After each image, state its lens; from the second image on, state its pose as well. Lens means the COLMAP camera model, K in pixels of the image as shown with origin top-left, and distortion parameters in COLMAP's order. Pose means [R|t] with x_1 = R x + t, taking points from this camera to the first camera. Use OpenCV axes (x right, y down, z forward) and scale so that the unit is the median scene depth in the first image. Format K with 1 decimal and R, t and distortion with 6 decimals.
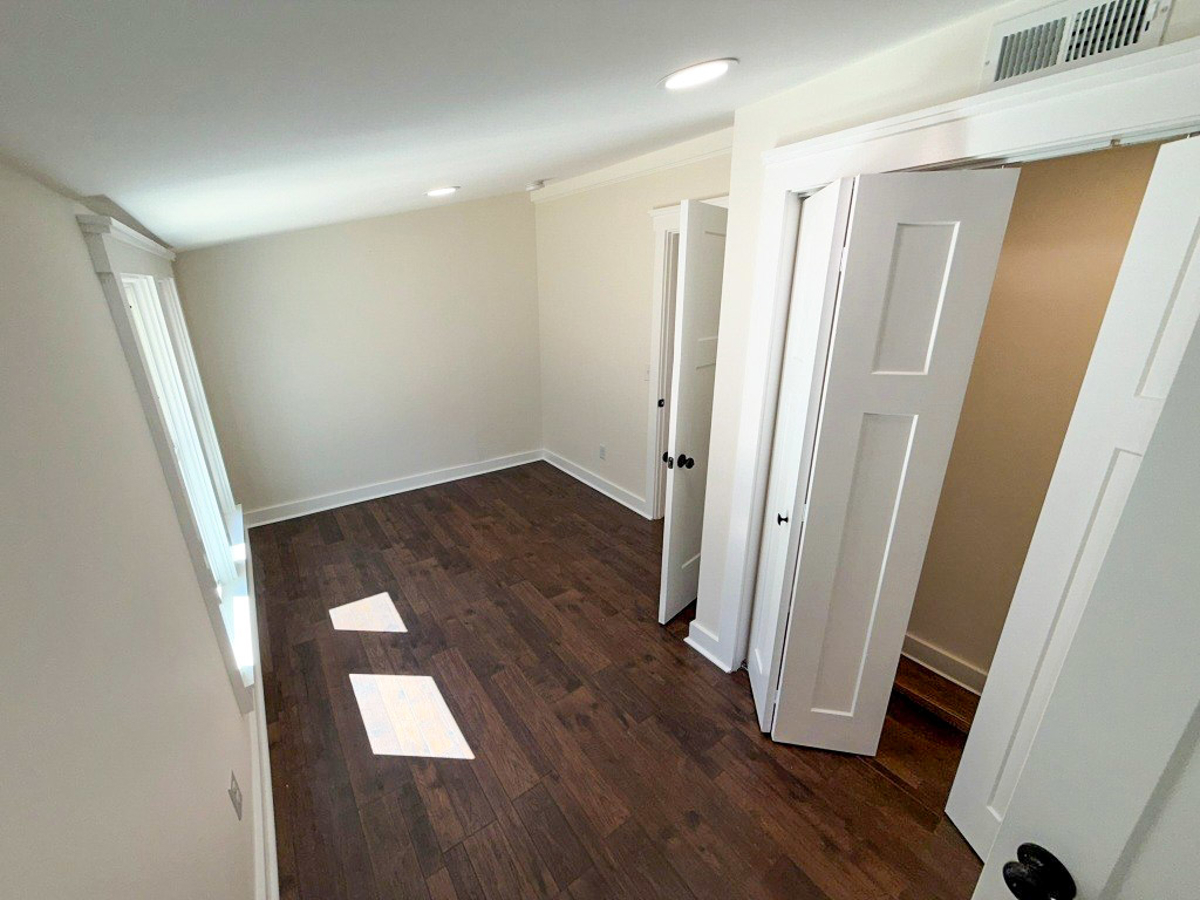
lens RADIAL K [[477.5, 0, 594.7], [0, 477.5, 448.3], [0, 0, 1]] dist [0.001405, 0.000036]
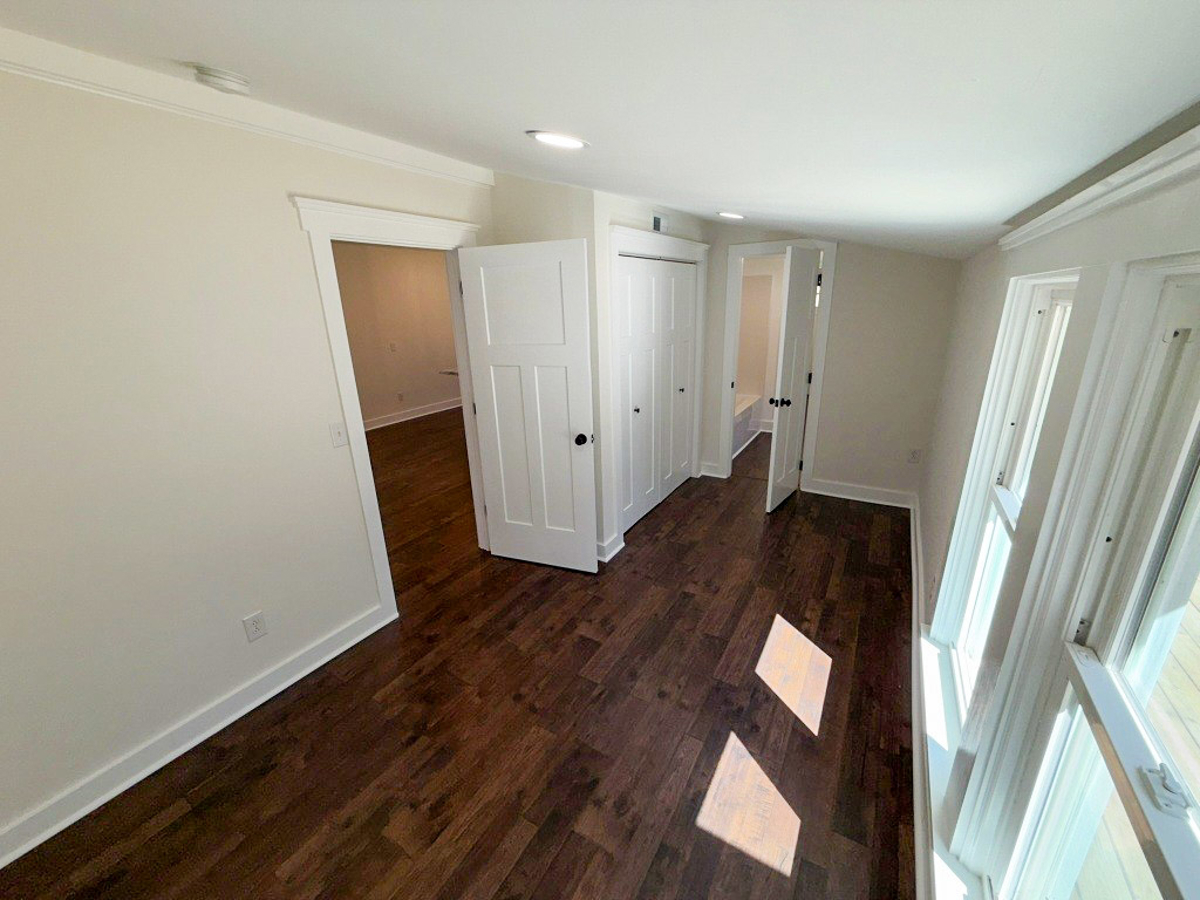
lens RADIAL K [[480.2, 0, 595.1], [0, 480.2, 449.8], [0, 0, 1]] dist [0.003408, 0.000206]
pose [[-0.383049, -0.261048, 0.886074, -0.882841], [0.325482, 0.859574, 0.393946, -0.398413], [-0.864486, 0.439302, -0.244292, 1.179002]]
